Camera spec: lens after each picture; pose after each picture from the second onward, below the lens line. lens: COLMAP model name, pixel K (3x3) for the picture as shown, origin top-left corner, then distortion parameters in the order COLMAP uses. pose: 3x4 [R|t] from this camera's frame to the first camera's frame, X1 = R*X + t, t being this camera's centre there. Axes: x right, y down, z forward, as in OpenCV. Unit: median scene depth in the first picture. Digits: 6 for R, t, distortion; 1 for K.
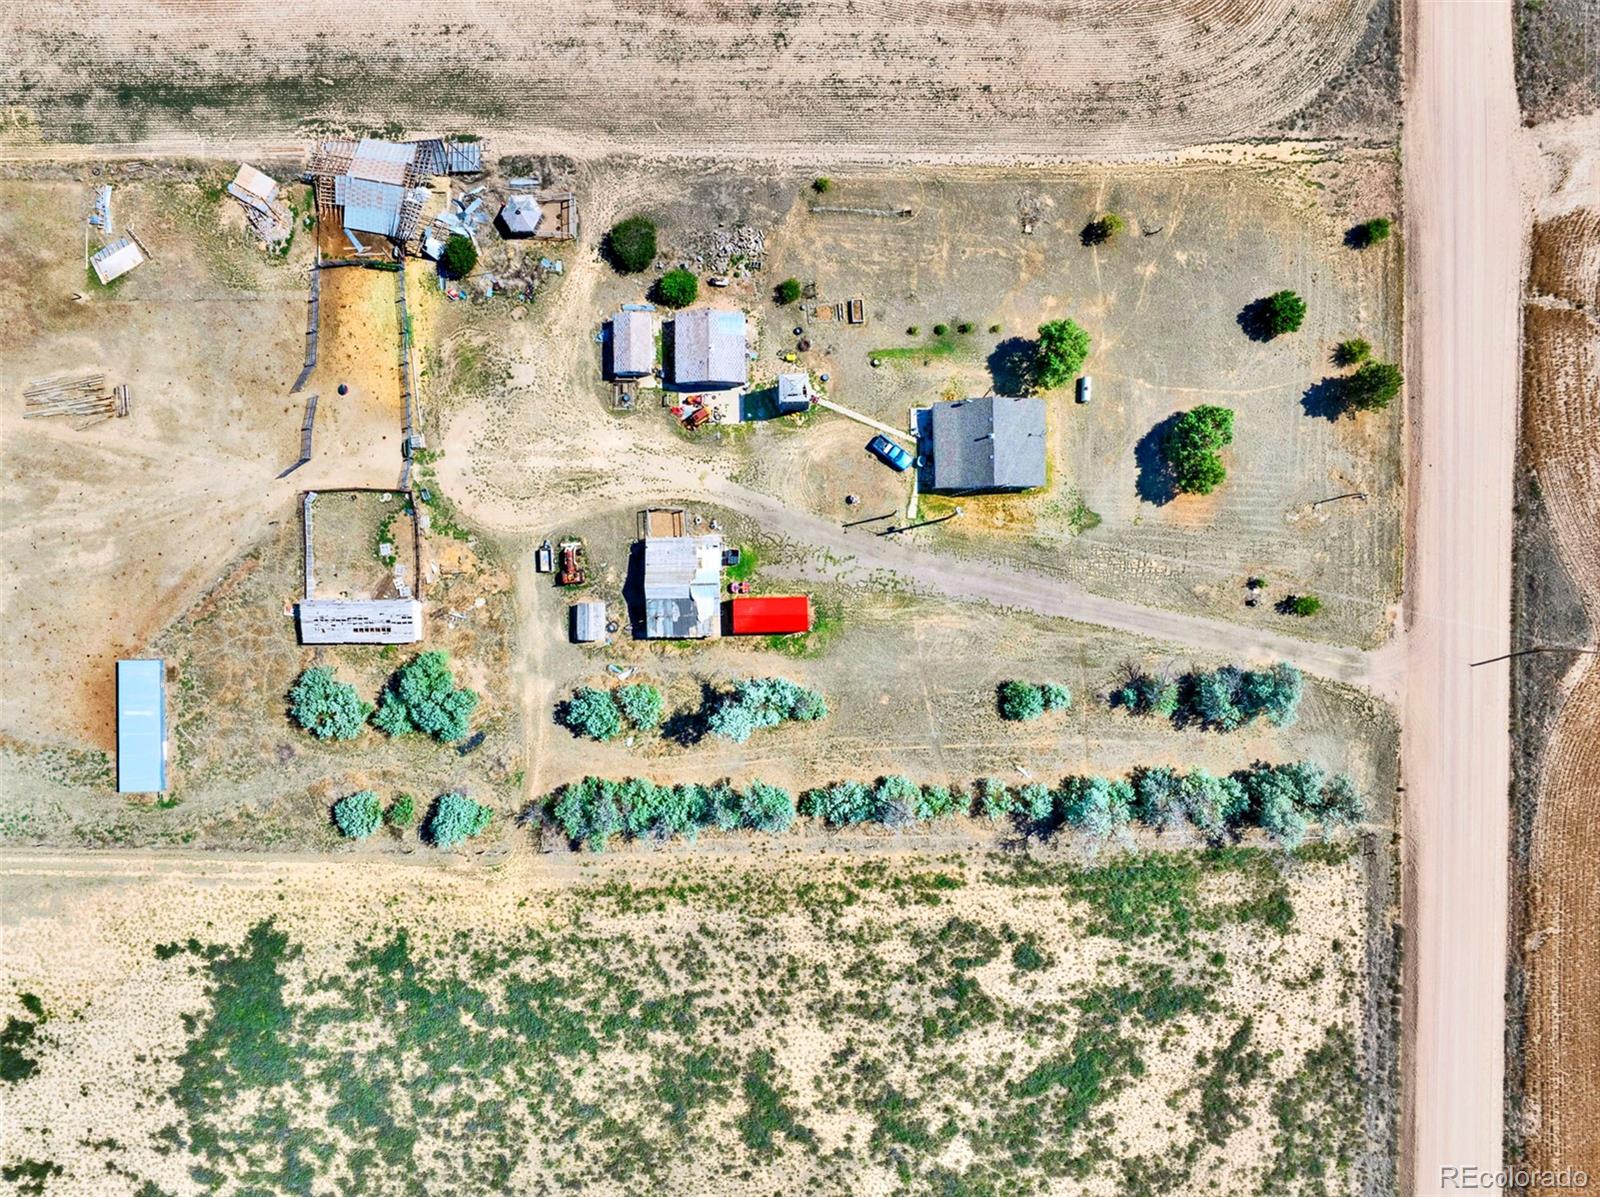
lens RADIAL K [[1135.8, 0, 800.0], [0, 1135.8, 598.5], [0, 0, 1]] dist [-0.030801, -0.001502]
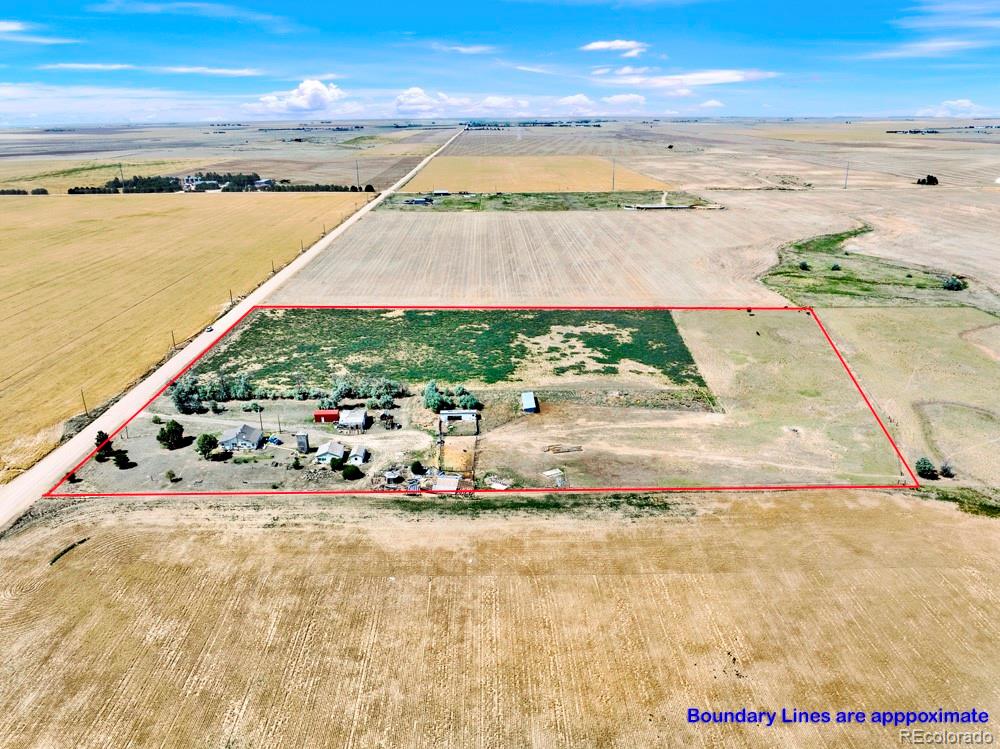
lens RADIAL K [[709.9, 0, 500.0], [0, 709.9, 374.5], [0, 0, 1]] dist [-0.030801, -0.001502]
pose [[-0.999424, 0.025088, -0.022851, -0.458145], [-0.030162, -0.348183, 0.936941, -1.779833], [0.015550, 0.937091, 0.348739, 0.207439]]
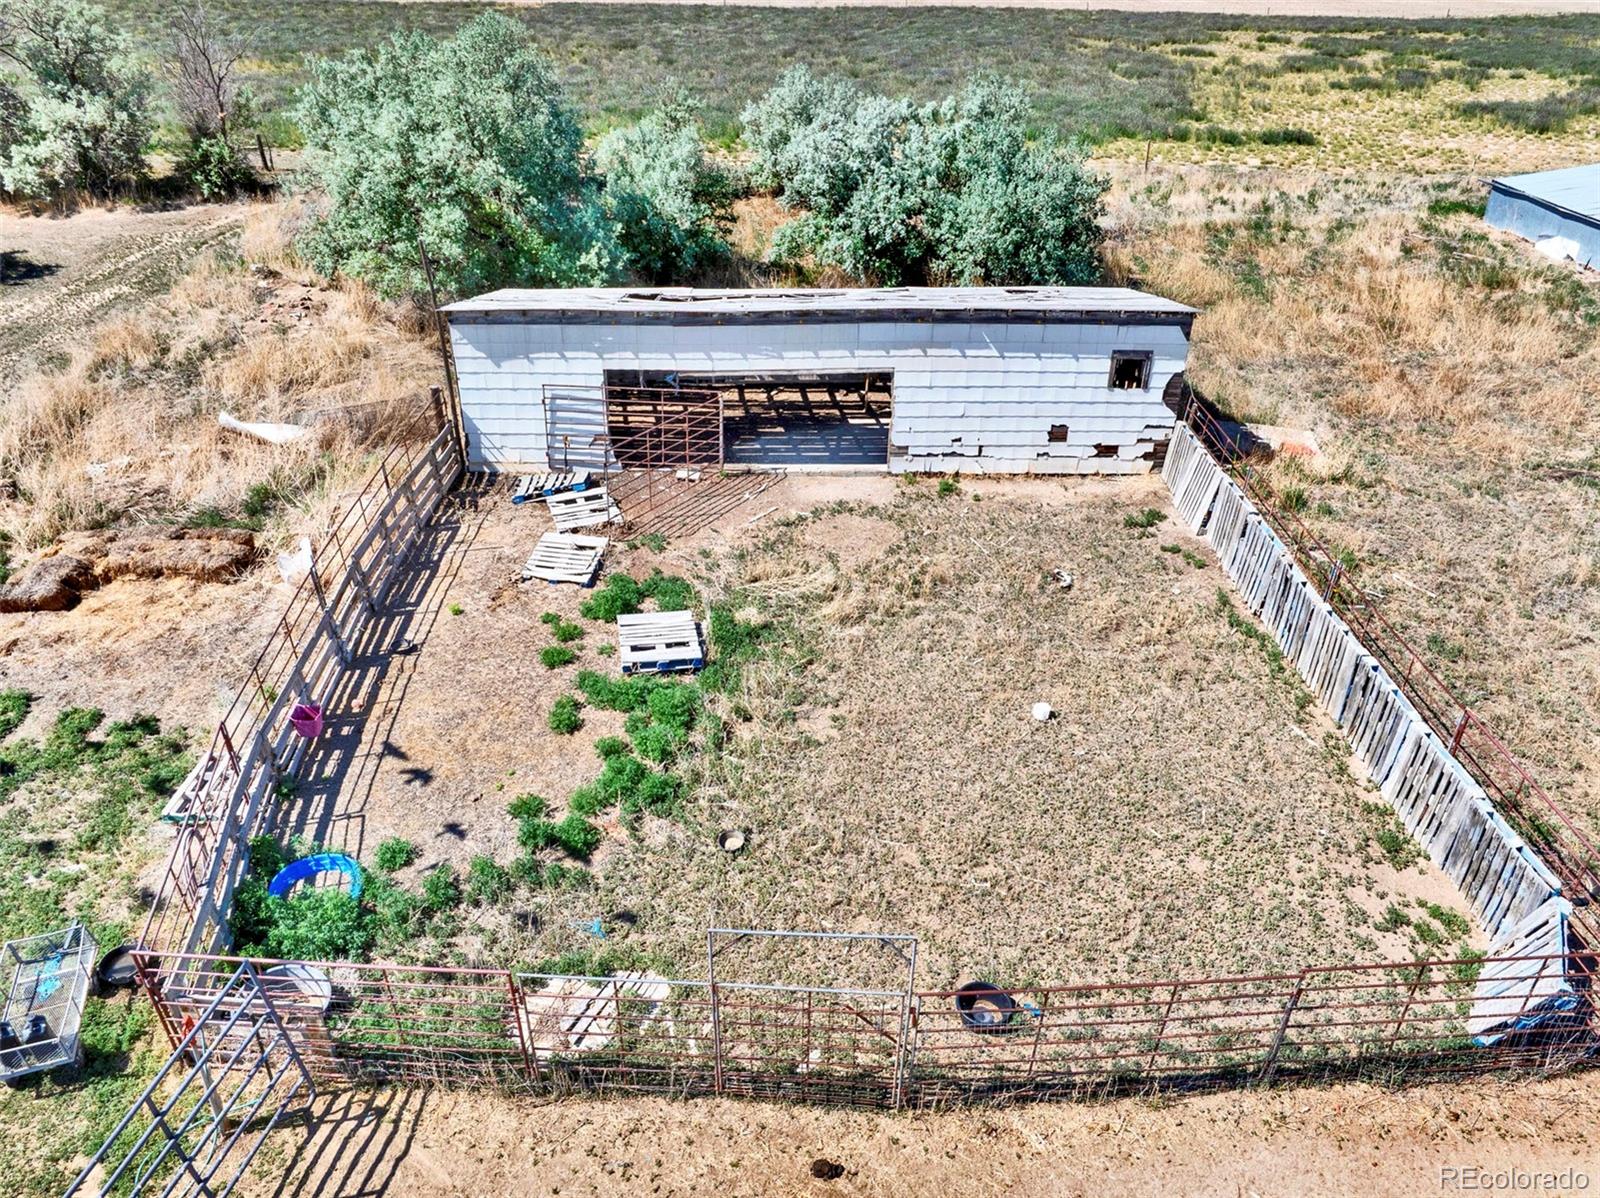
lens RADIAL K [[1135.8, 0, 800.0], [0, 1135.8, 599.0], [0, 0, 1]] dist [-0.030801, -0.001502]
pose [[-0.999959, 0.008195, 0.003835, -0.383141], [-0.000955, -0.517120, 0.855913, -0.145031], [0.008997, 0.855874, 0.517106, 0.934967]]
